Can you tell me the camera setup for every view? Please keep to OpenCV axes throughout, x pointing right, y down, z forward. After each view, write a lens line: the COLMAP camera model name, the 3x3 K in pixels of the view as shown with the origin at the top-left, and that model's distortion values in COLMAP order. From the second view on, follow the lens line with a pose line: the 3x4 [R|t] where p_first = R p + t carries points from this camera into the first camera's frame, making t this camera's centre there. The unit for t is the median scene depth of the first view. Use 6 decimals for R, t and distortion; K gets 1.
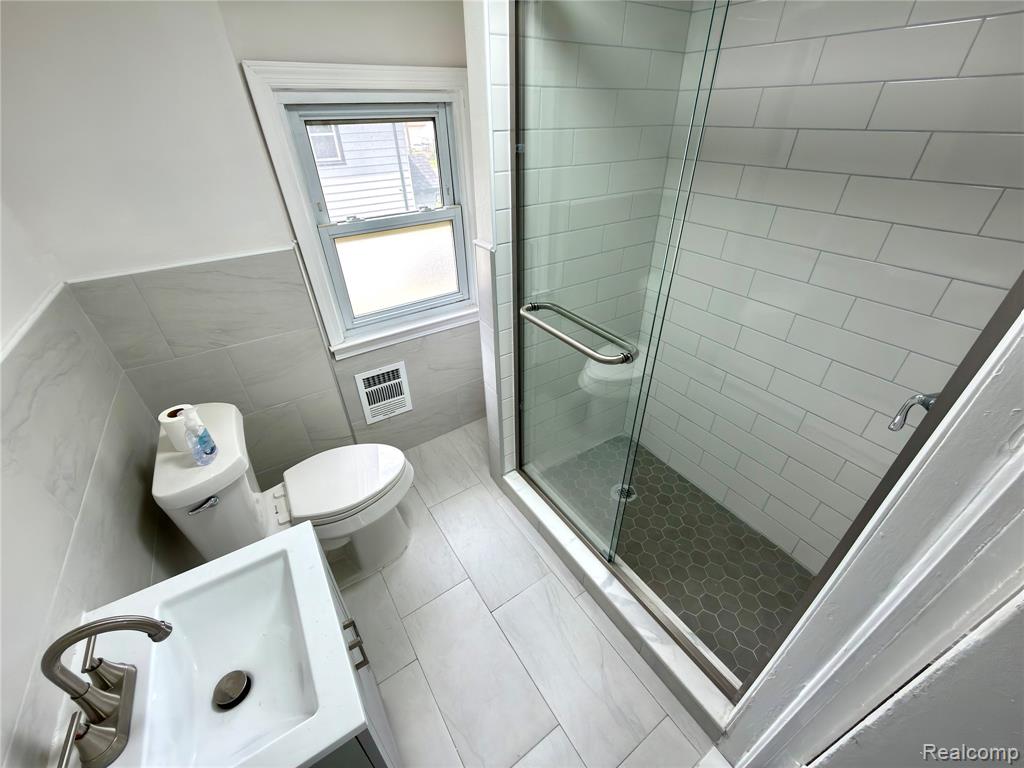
lens RADIAL K [[407.0, 0, 513.8], [0, 407.0, 384.9], [0, 0, 1]] dist [-0.006919, -0.000071]
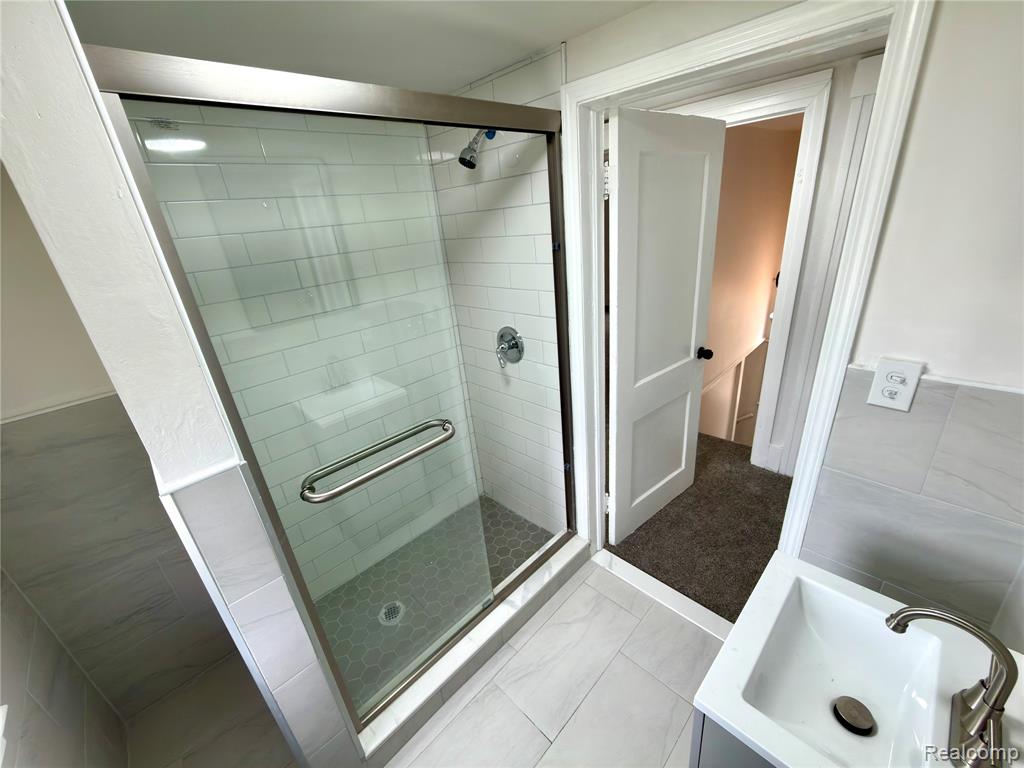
lens RADIAL K [[407.0, 0, 513.8], [0, 407.0, 384.9], [0, 0, 1]] dist [-0.006919, -0.000071]
pose [[-0.194335, -0.342695, 0.919127, -0.590757], [0.619181, 0.683883, 0.385901, -0.351400], [-0.760821, 0.644100, 0.079287, 0.525024]]
